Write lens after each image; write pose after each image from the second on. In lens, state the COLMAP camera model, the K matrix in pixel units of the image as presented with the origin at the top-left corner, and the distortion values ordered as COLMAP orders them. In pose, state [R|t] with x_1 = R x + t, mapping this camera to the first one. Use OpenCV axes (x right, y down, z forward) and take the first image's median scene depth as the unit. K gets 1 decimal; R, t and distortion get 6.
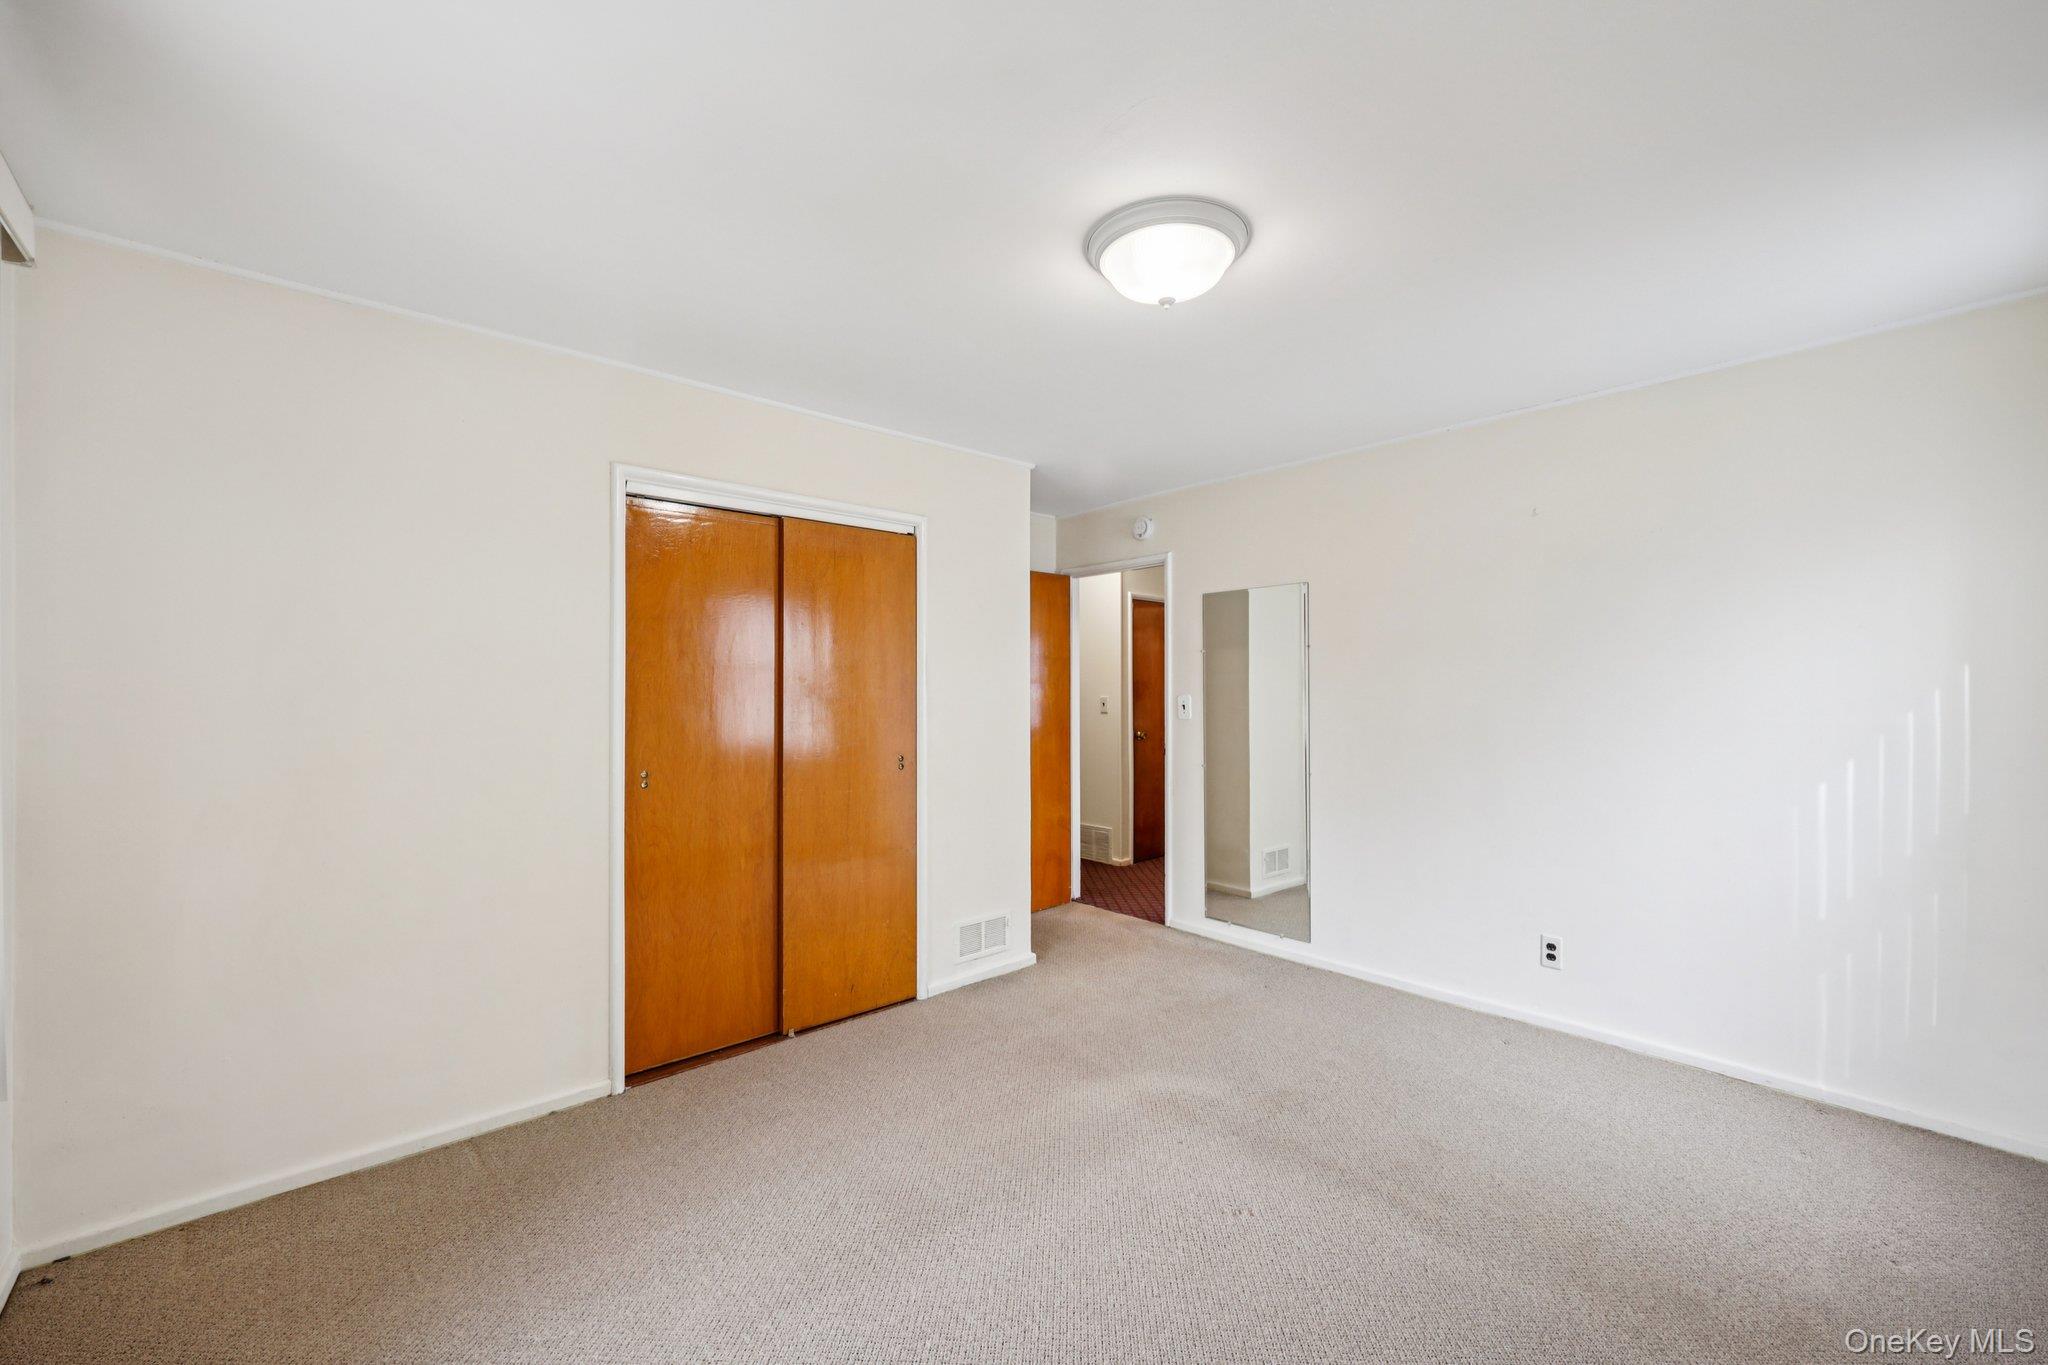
lens RADIAL K [[817.3, 0, 1020.3], [0, 817.3, 684.3], [0, 0, 1]] dist [0.002655, 0.000038]
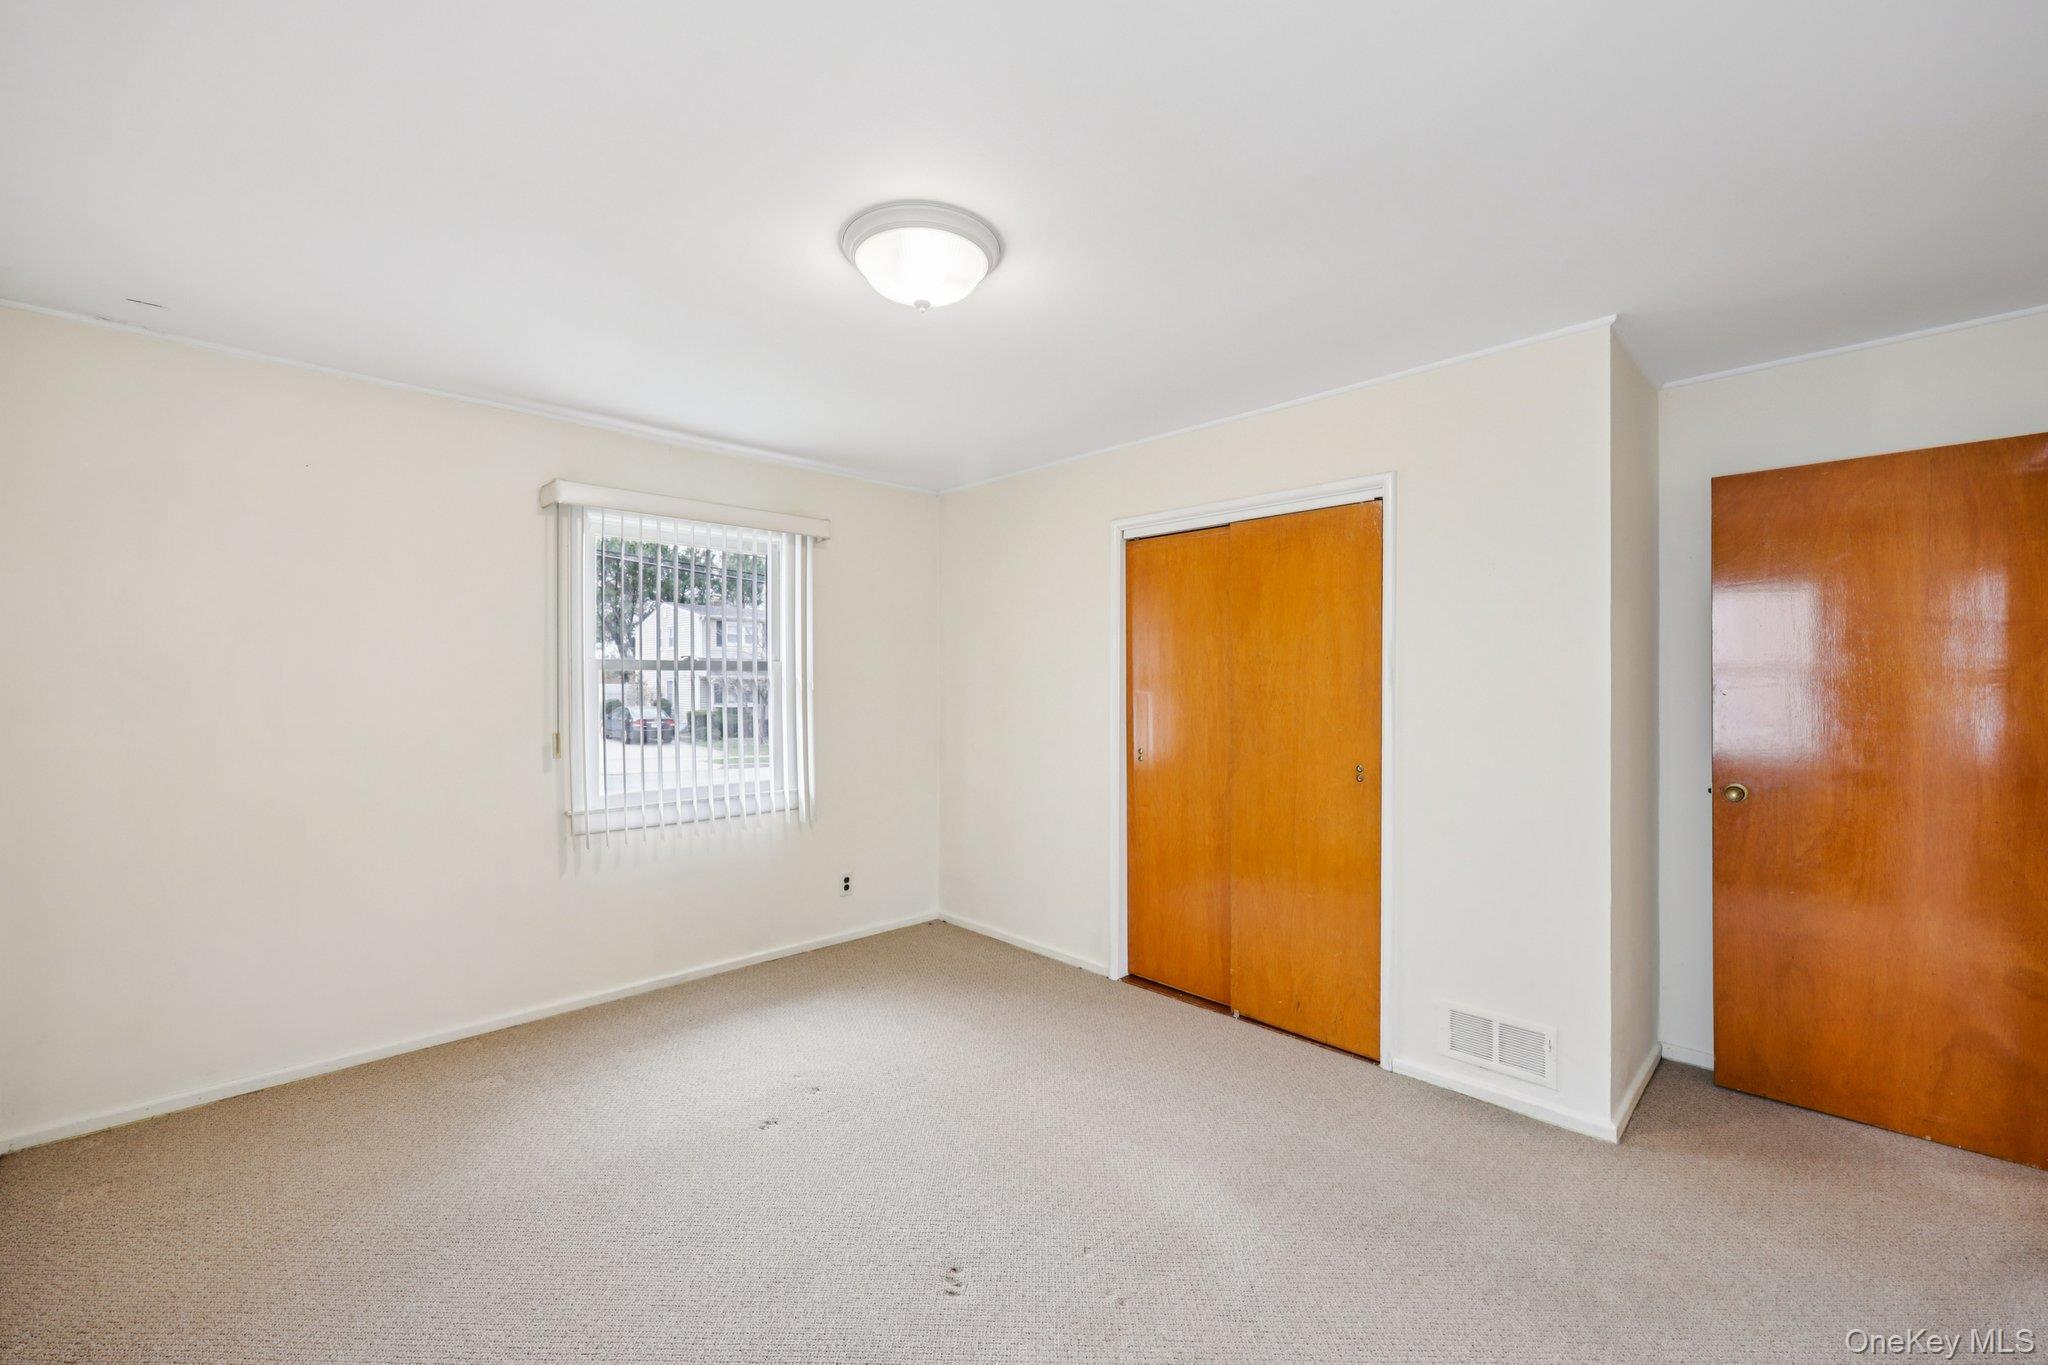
lens RADIAL K [[817.3, 0, 1020.3], [0, 817.3, 684.3], [0, 0, 1]] dist [0.002655, 0.000038]
pose [[0.051831, -0.000410, -0.998656, 0.713797], [-0.000032, 1.000000, -0.000413, 0.004138], [0.998656, 0.000054, 0.051831, 0.633650]]
